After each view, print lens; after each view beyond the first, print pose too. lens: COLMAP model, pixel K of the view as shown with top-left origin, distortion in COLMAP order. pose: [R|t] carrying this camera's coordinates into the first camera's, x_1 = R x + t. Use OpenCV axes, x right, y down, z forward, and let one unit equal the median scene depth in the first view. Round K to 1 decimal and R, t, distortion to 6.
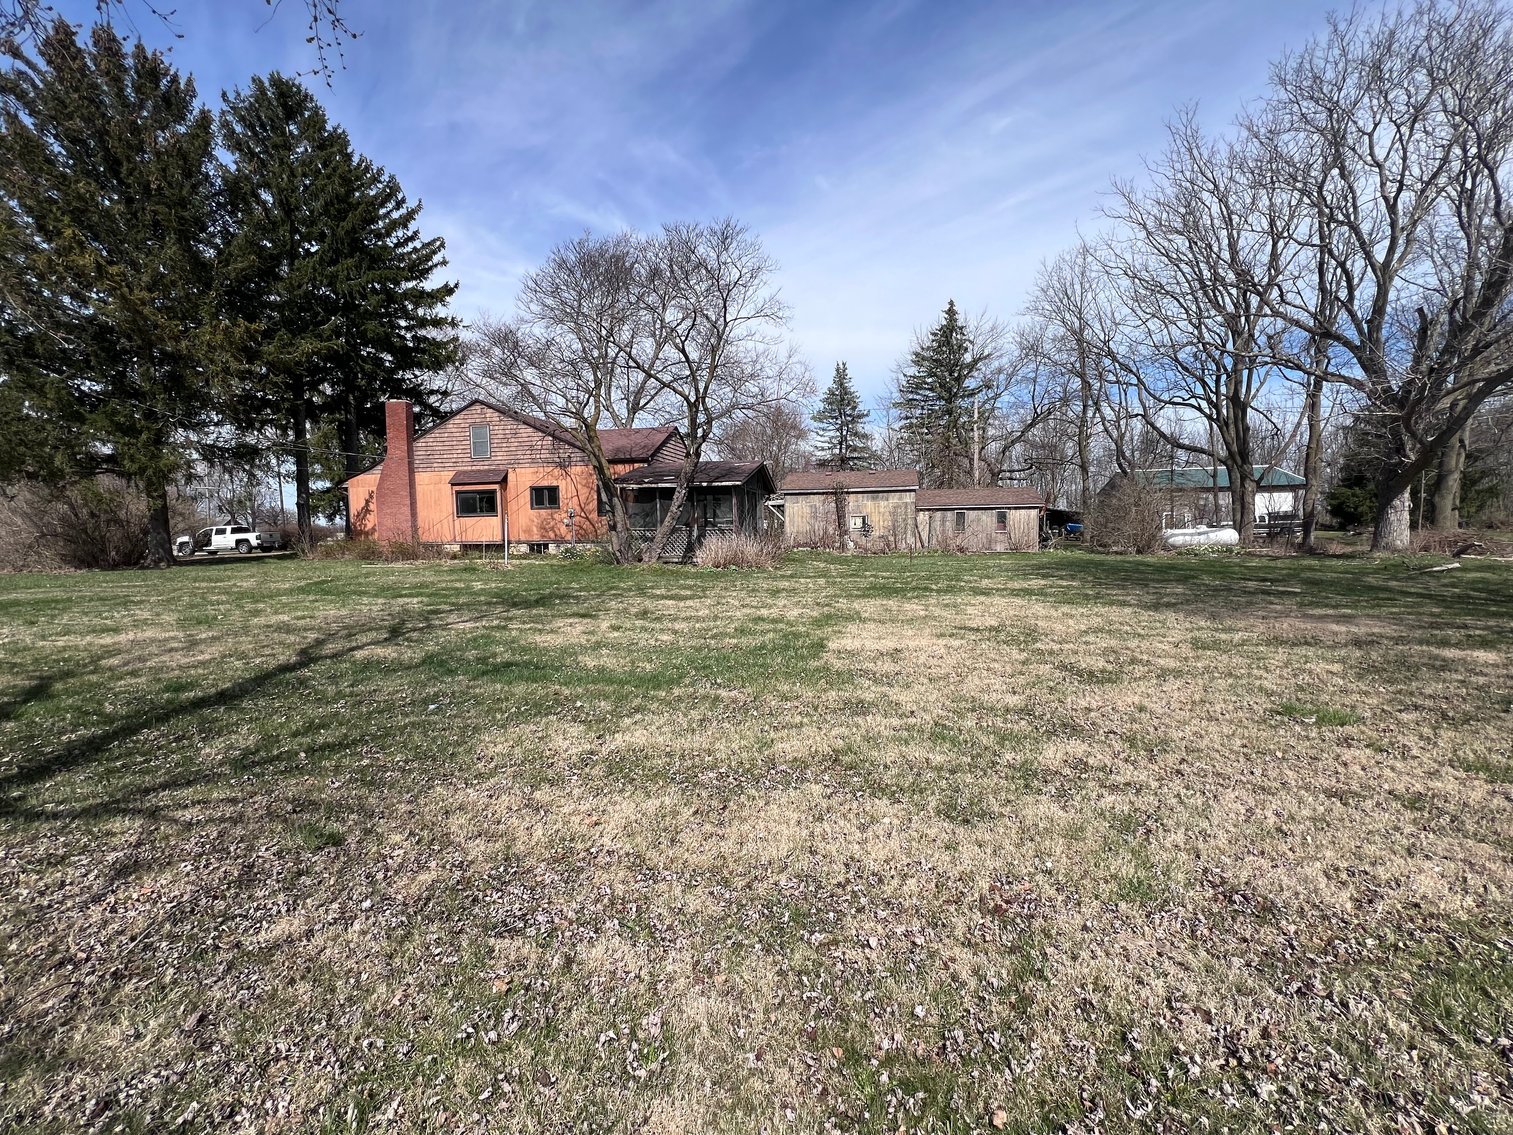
lens RADIAL K [[639.0, 0, 756.5], [0, 639.0, 567.5], [0, 0, 1]] dist [-0.000093, 0.000139]
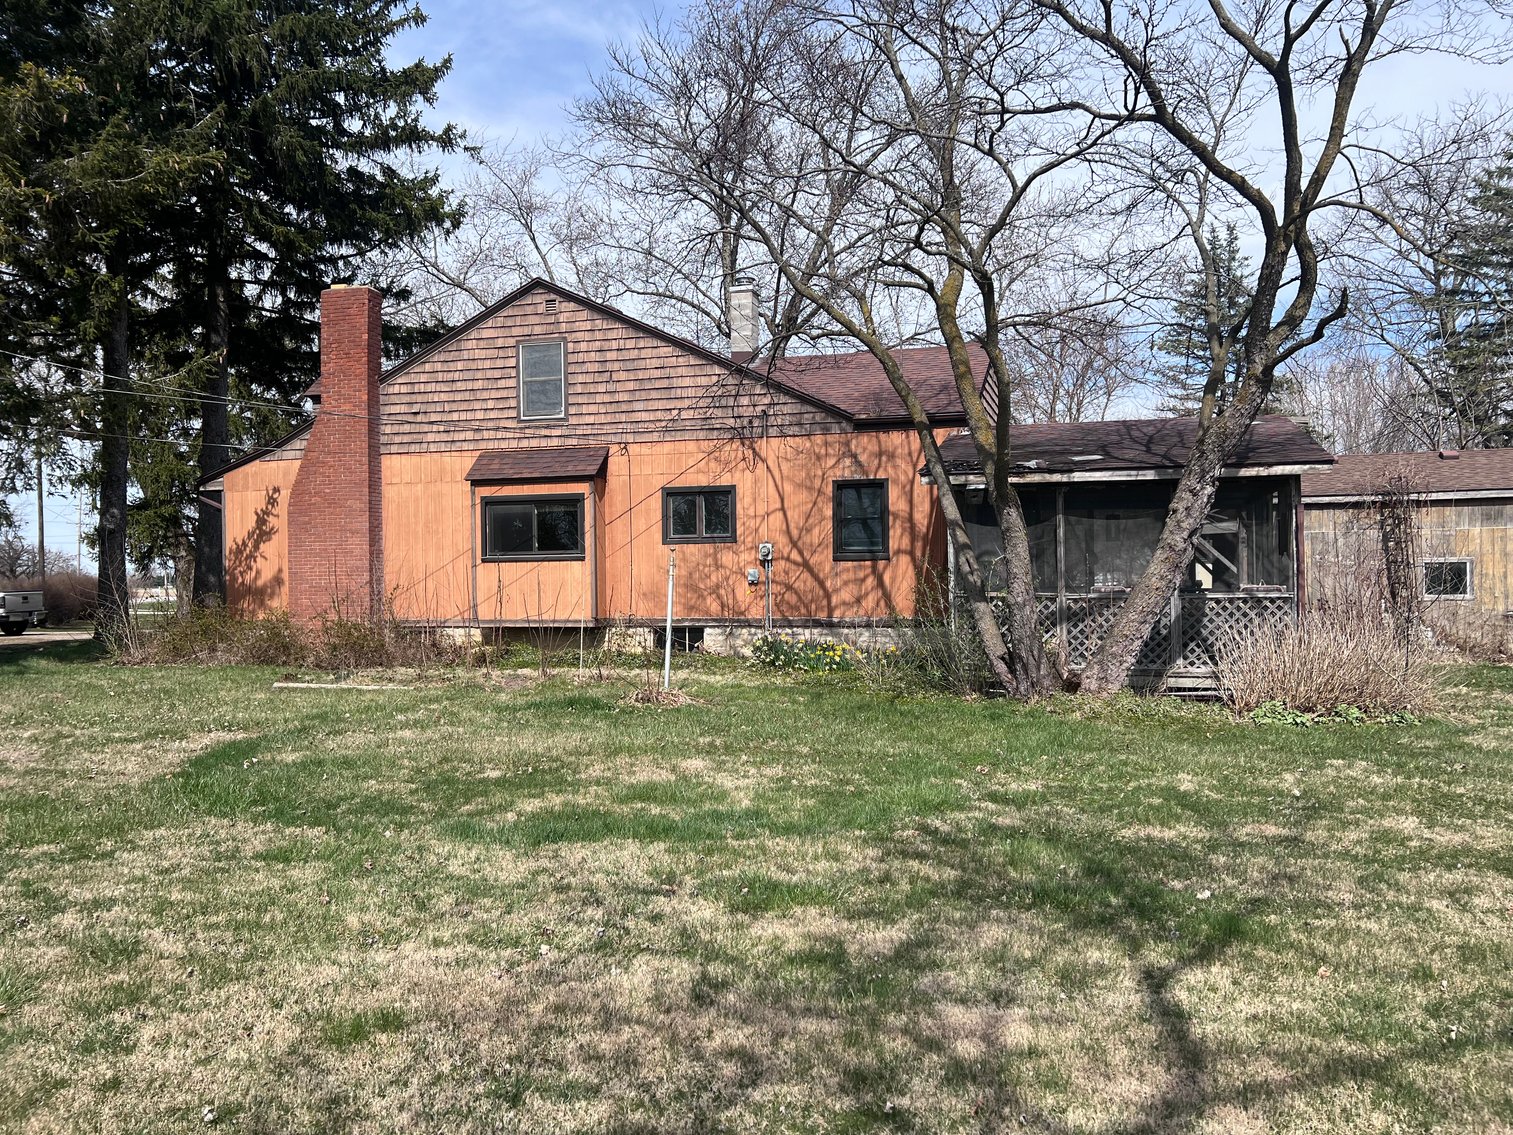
lens RADIAL K [[1136.4, 0, 758.4], [0, 1136.4, 573.0], [0, 0, 1]] dist [0.065691, -0.076309]
pose [[0.997178, 0.004812, -0.074915, -0.235901], [-0.010071, 0.997498, -0.069974, -0.021582], [0.074391, 0.070531, 0.994732, 0.280117]]
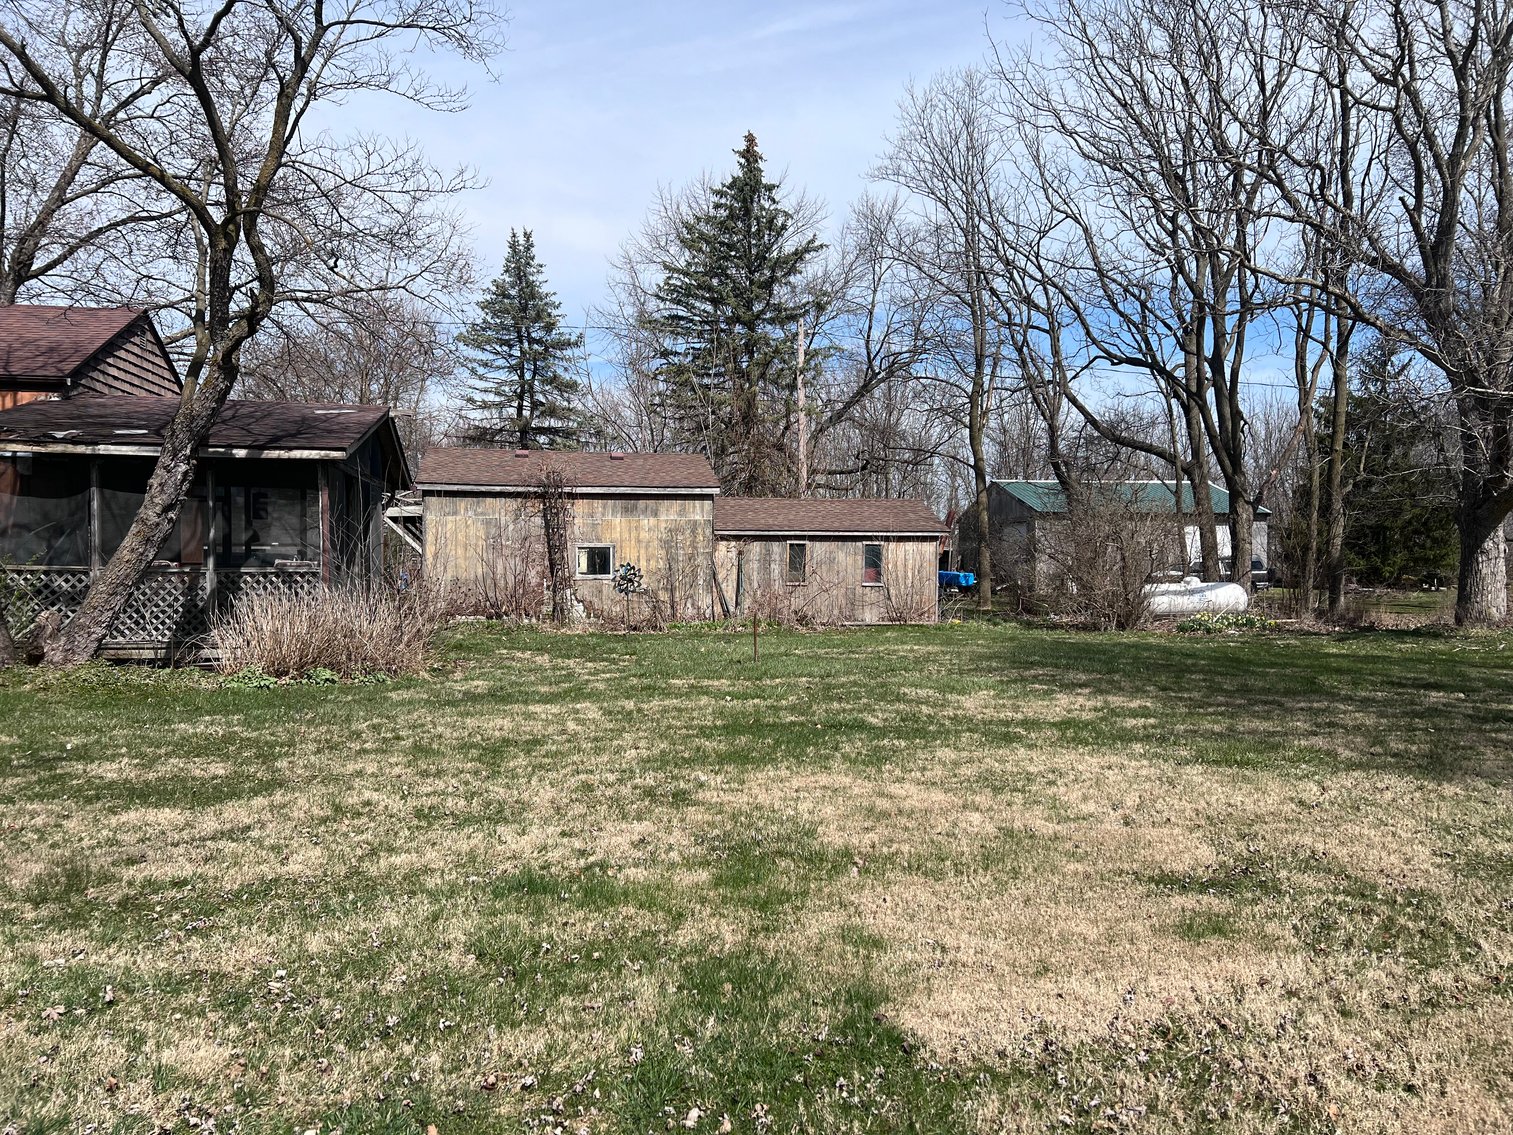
lens RADIAL K [[1136.4, 0, 758.4], [0, 1136.4, 573.0], [0, 0, 1]] dist [0.065691, -0.076309]
pose [[0.923284, 0.014607, 0.383839, -0.047175], [0.008084, 0.998317, -0.057434, -0.014653], [-0.384032, 0.056131, 0.921612, 0.210972]]
